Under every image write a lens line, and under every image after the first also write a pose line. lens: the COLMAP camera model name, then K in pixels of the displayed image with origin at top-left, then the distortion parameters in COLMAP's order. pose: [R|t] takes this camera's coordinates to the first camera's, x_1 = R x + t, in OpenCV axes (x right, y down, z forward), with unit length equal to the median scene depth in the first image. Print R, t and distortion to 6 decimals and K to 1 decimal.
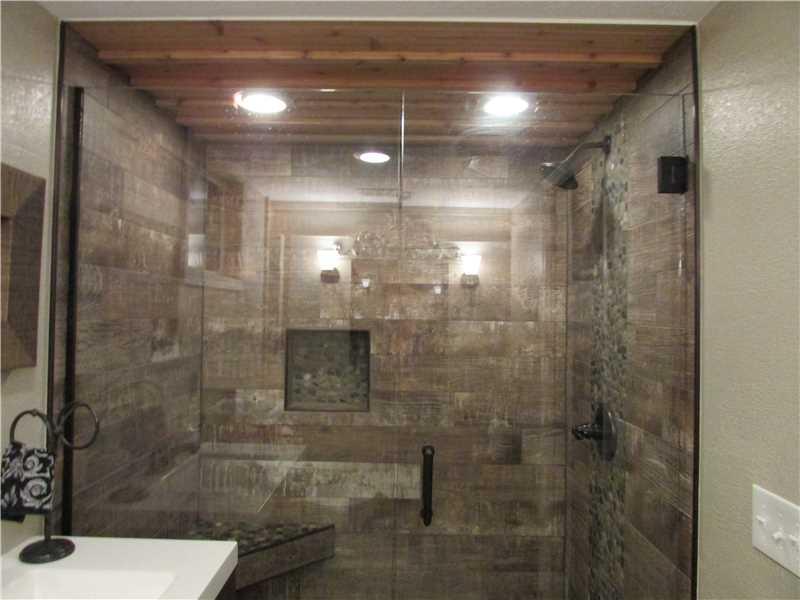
lens RADIAL K [[566.5, 0, 399.5], [0, 566.5, 297.3], [0, 0, 1]] dist [-0.038237, 0.017607]
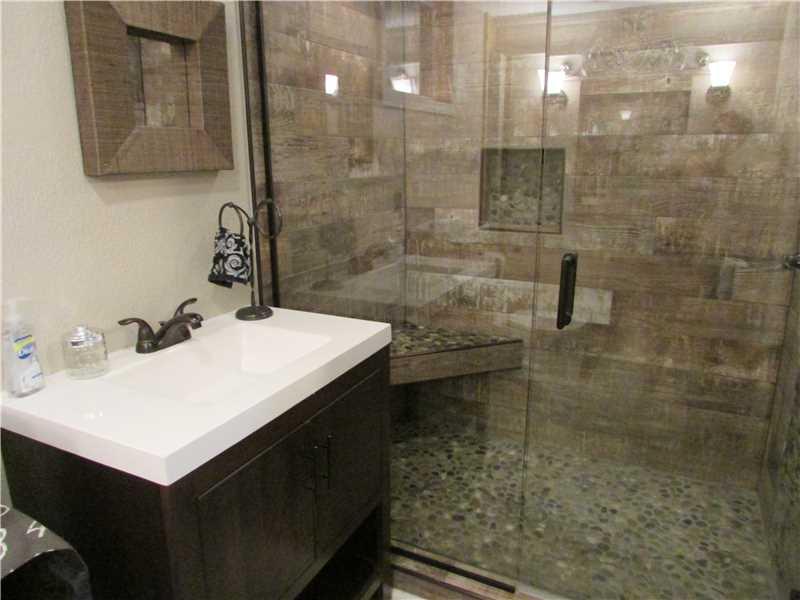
lens RADIAL K [[566.5, 0, 401.5], [0, 566.5, 298.0], [0, 0, 1]] dist [-0.038237, 0.017607]
pose [[0.898948, 0.088939, -0.428933, 0.127989], [0.031423, 0.963558, 0.265649, 0.041022], [0.436928, -0.252282, 0.863393, 0.007163]]
